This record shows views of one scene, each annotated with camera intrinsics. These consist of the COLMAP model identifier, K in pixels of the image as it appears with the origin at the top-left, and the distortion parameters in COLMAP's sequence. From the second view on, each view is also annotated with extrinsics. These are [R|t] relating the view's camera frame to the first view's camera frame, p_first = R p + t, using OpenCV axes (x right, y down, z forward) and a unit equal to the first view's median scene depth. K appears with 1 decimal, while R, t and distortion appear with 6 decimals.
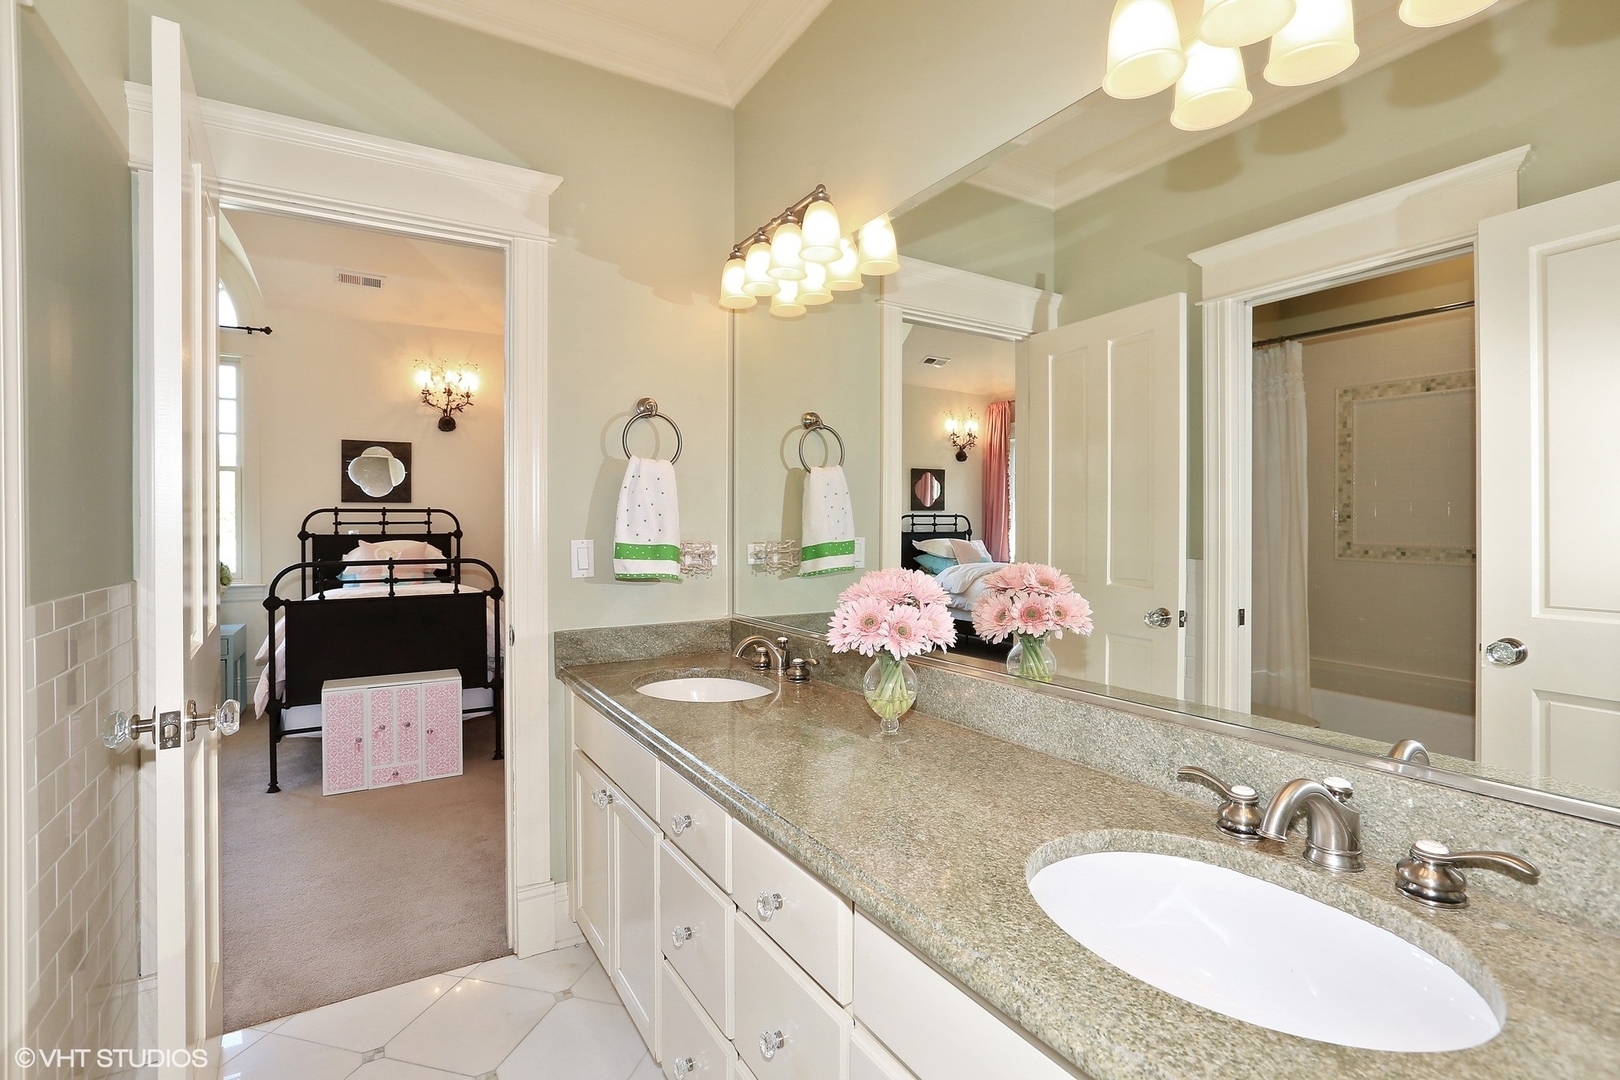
lens RADIAL K [[735.7, 0, 806.3], [0, 735.7, 526.3], [0, 0, 1]] dist [0.003098, 0.002196]
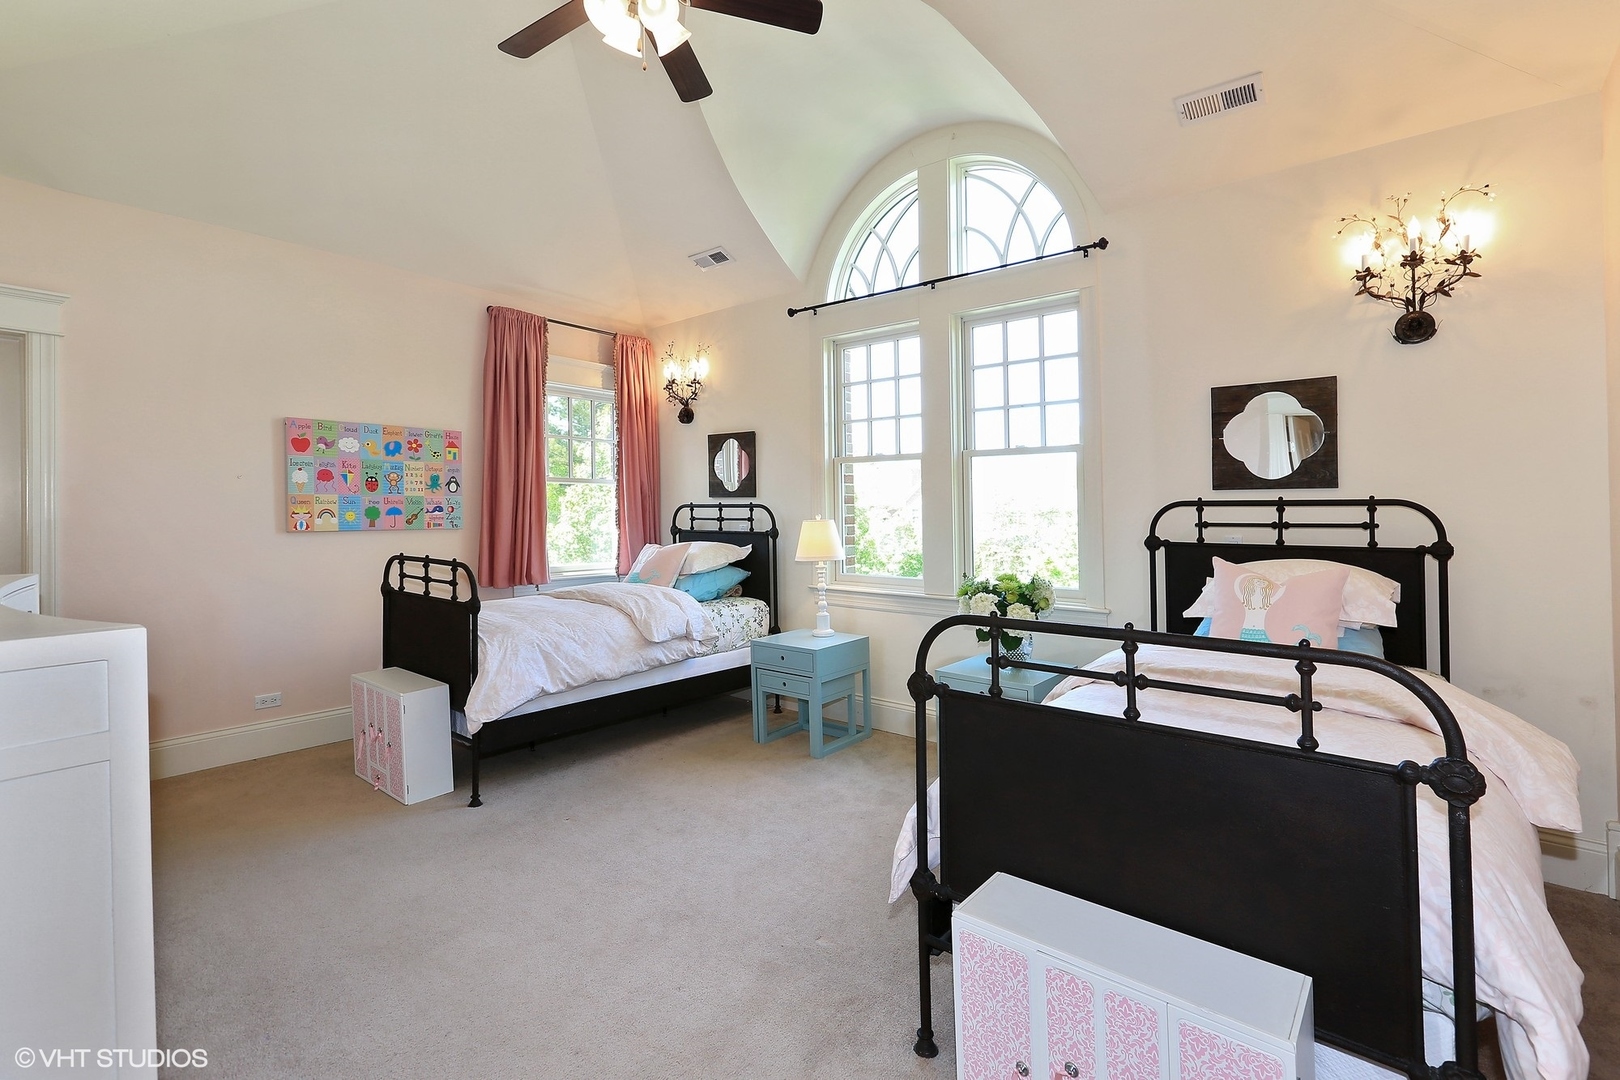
lens RADIAL K [[735.7, 0, 797.9], [0, 735.7, 492.5], [0, 0, 1]] dist [0.003098, 0.002196]
pose [[0.319537, -0.019703, -0.947369, -0.156319], [-0.009355, 0.999669, -0.023946, -0.012352], [0.947527, 0.016515, 0.319247, 0.463738]]
